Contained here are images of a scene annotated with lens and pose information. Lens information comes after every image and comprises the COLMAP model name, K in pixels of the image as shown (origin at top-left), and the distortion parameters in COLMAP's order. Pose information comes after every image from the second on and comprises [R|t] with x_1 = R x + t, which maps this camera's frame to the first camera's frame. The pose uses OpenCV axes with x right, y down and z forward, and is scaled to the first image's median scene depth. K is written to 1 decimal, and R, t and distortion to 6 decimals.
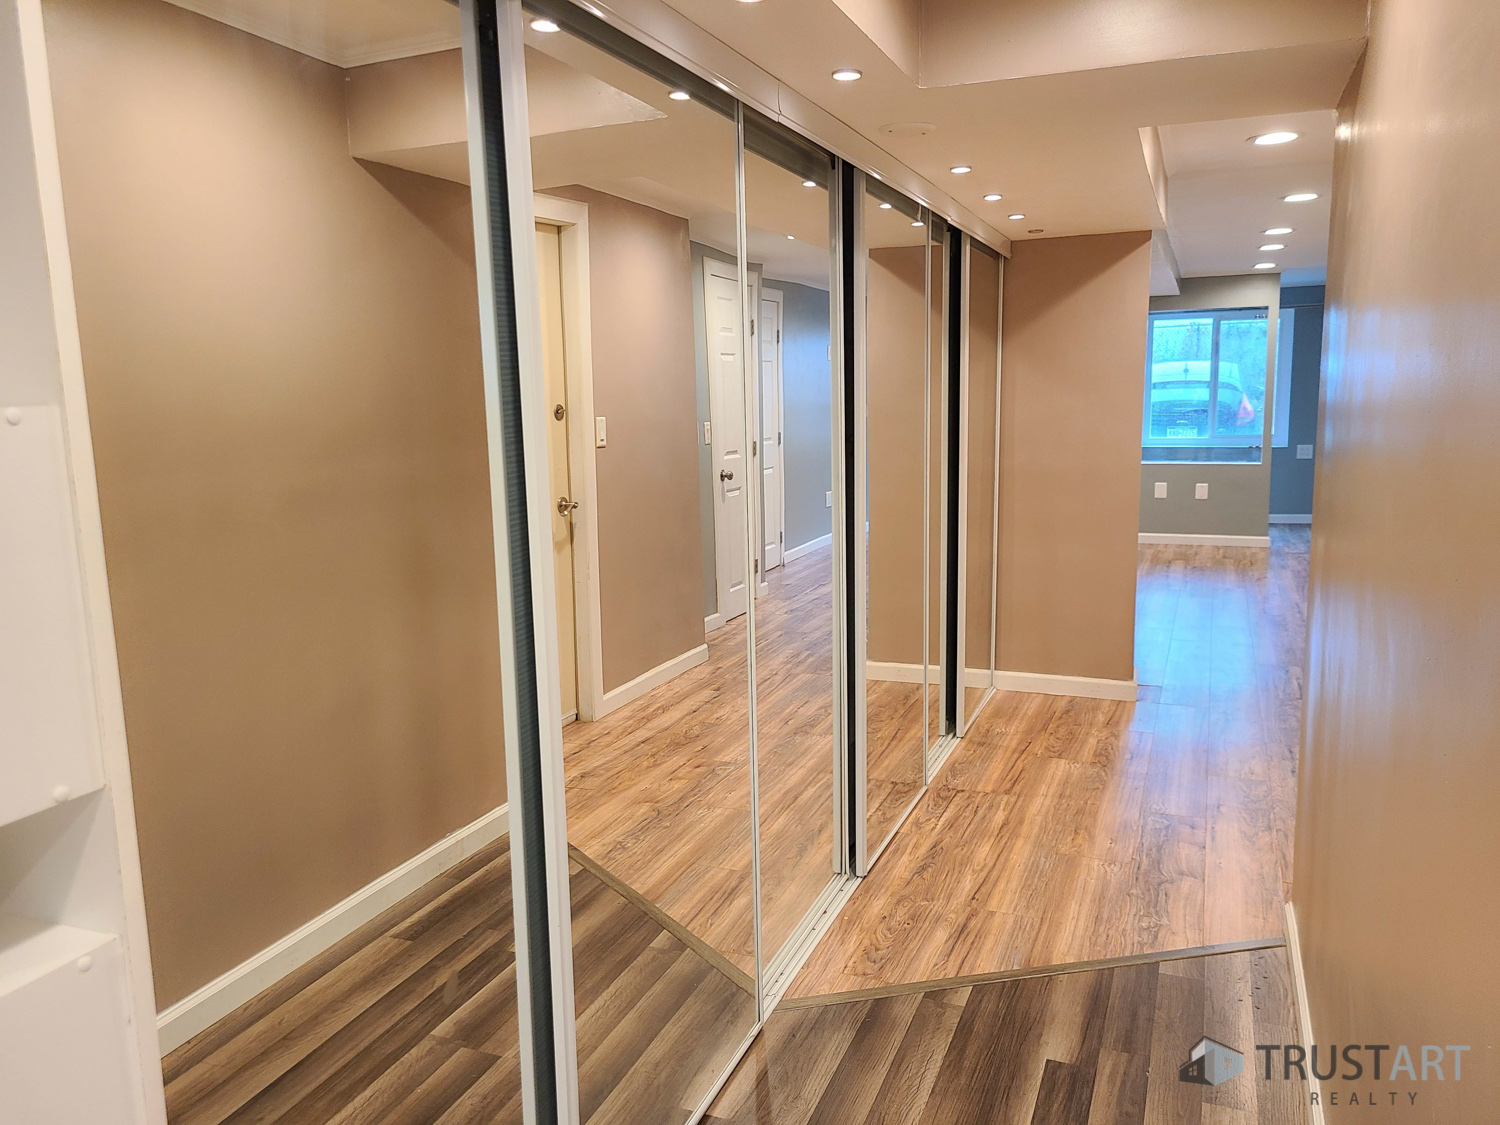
lens RADIAL K [[1073.4, 0, 750.0], [0, 1073.4, 562.5], [0, 0, 1]] dist [0.011405, 0.001772]
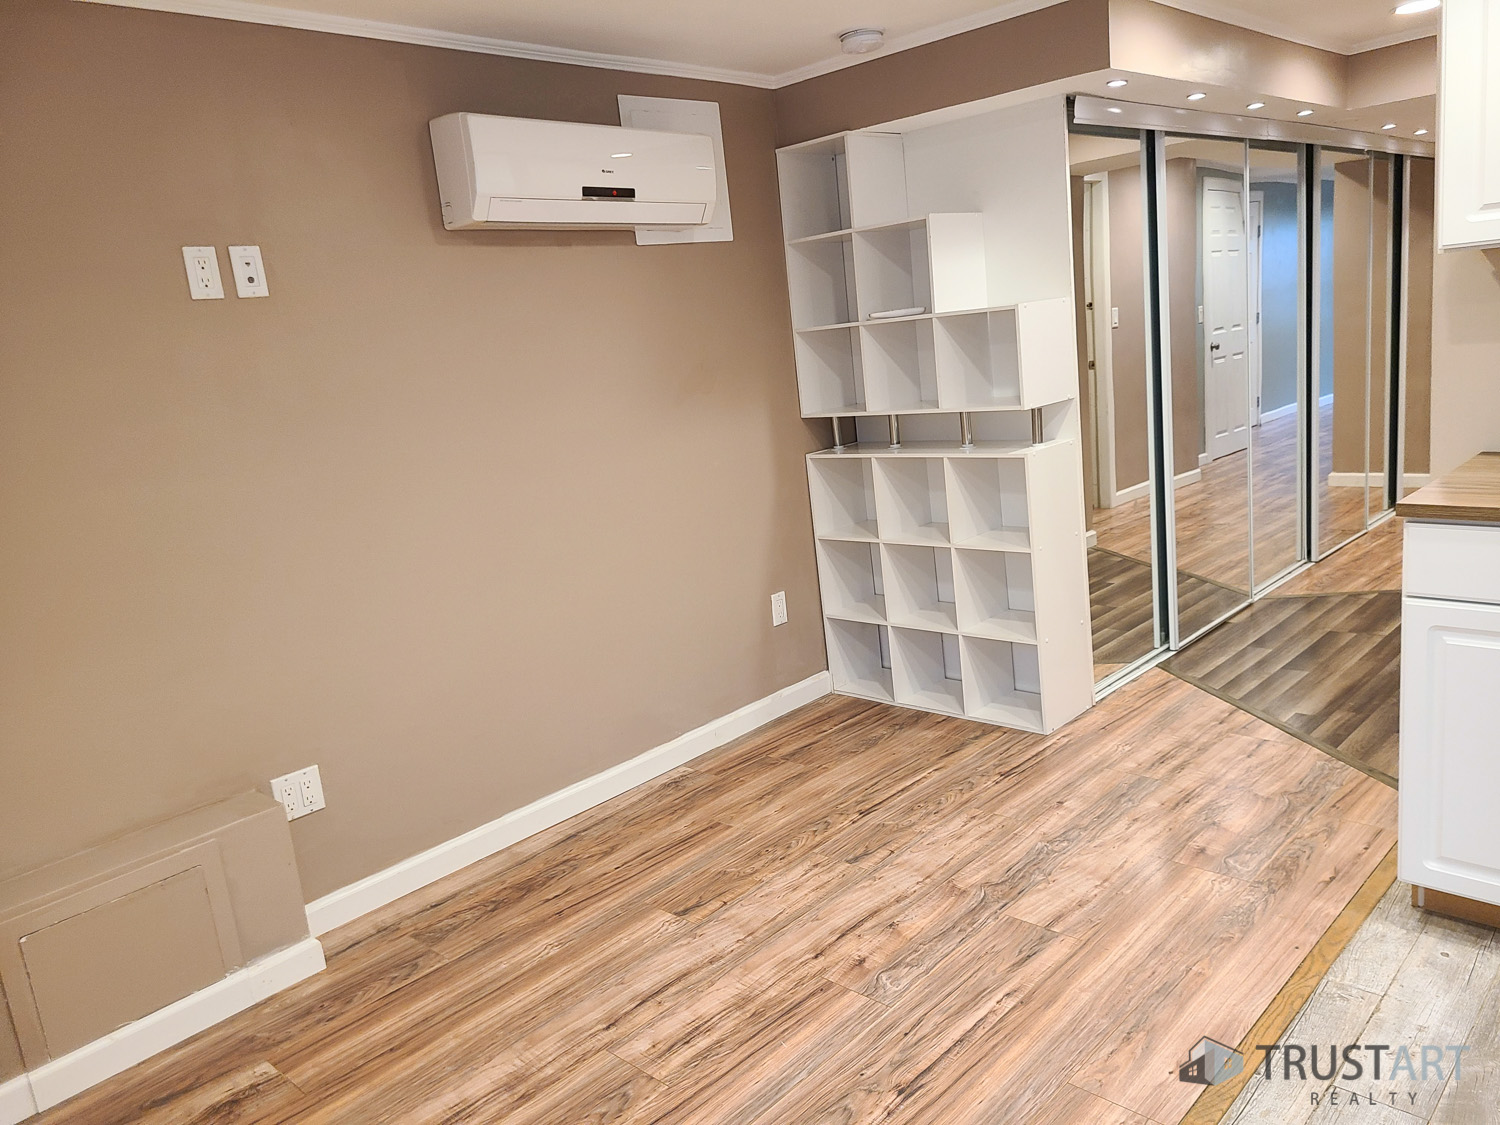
lens RADIAL K [[1073.4, 0, 750.0], [0, 1073.4, 562.5], [0, 0, 1]] dist [0.011405, 0.001772]
pose [[0.918966, 0.003610, -0.394321, -0.046605], [0.026132, 0.997203, 0.070028, 0.151913], [0.393470, -0.074657, 0.916301, -0.932663]]
